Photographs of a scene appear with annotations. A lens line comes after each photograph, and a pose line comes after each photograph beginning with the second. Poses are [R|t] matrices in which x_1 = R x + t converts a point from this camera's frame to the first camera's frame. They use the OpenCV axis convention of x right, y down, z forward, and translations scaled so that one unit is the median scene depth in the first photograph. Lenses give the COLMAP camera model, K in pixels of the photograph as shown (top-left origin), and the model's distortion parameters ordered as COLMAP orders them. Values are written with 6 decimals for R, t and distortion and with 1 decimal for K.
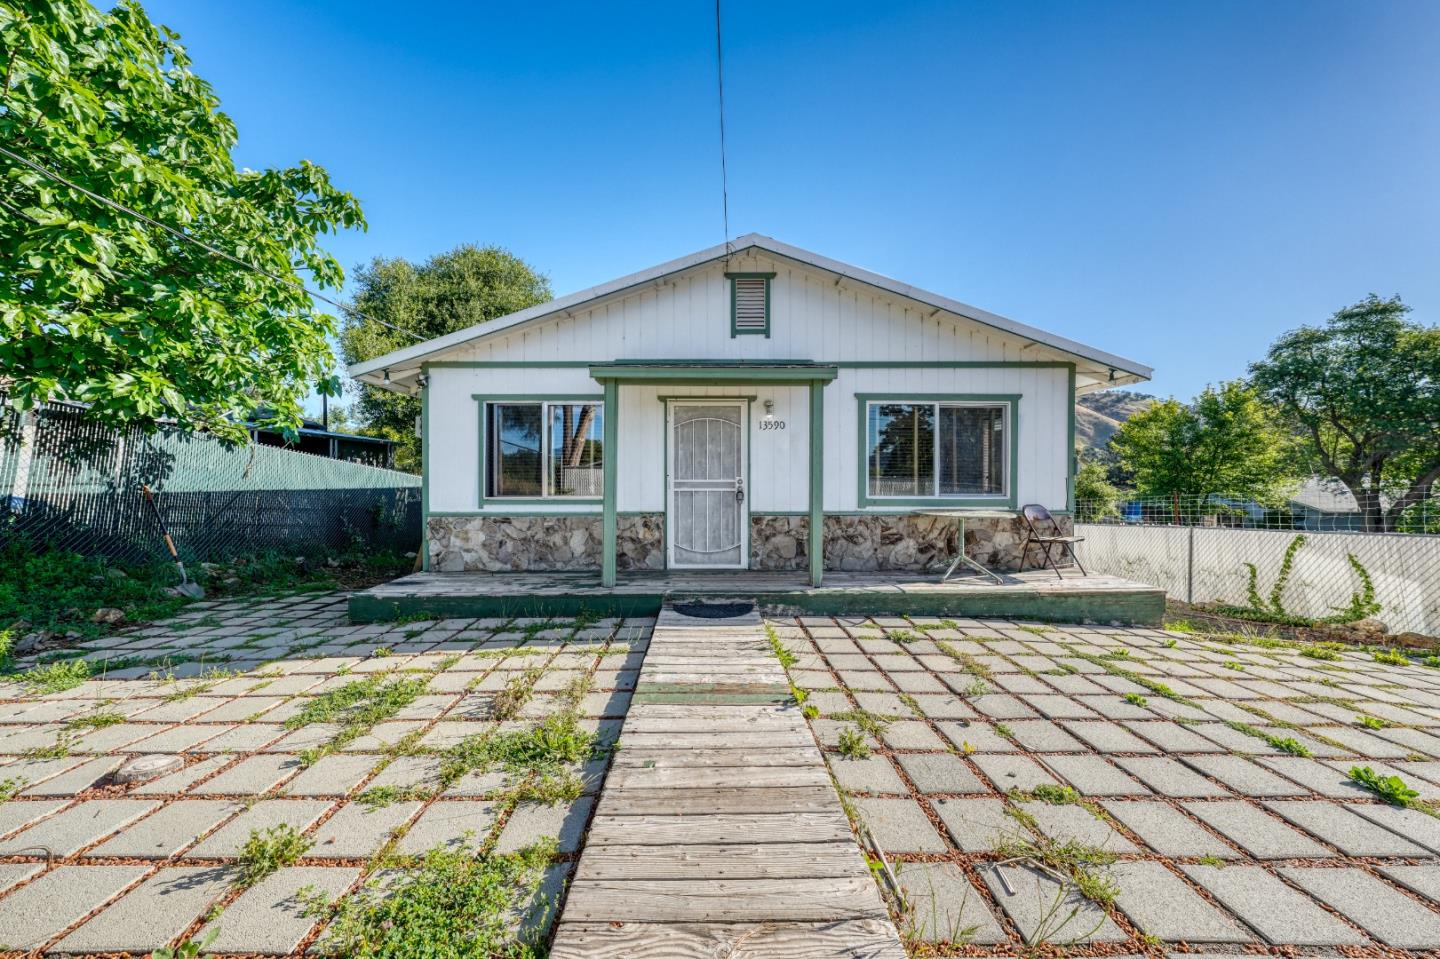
lens RADIAL K [[497.5, 0, 716.1], [0, 497.5, 482.5], [0, 0, 1]] dist [-0.002088, 0.000192]
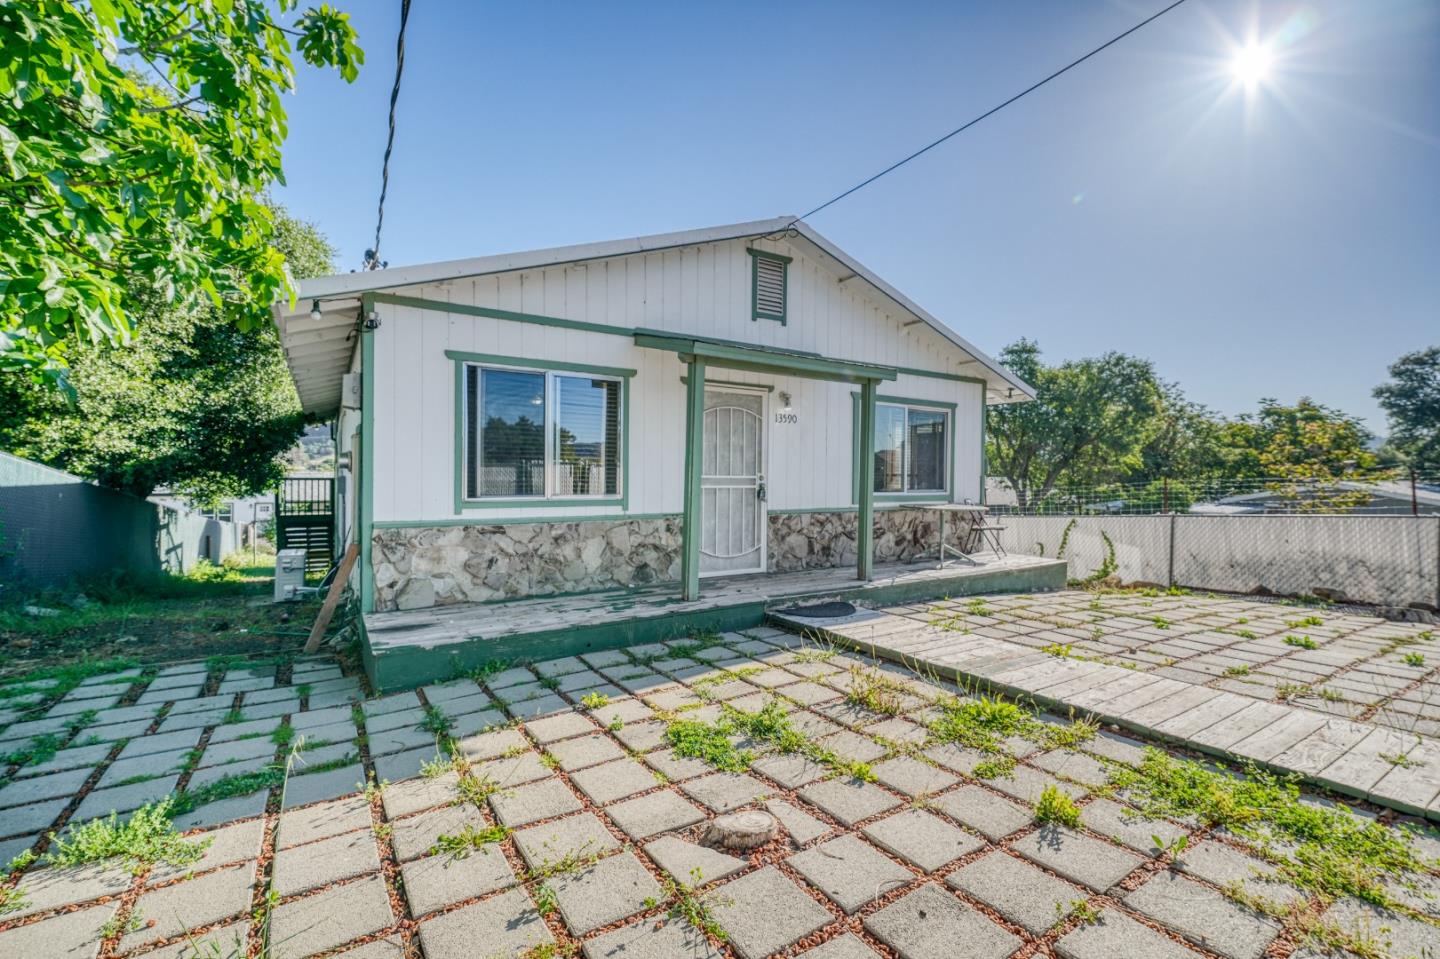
lens RADIAL K [[625.6, 0, 717.8], [0, 625.6, 483.9], [0, 0, 1]] dist [-0.001233, -0.000005]
pose [[0.849789, 0.000320, 0.527123, -0.629624], [-0.003947, 0.999976, 0.005757, 0.002780], [-0.527108, -0.006973, 0.849769, 0.056655]]
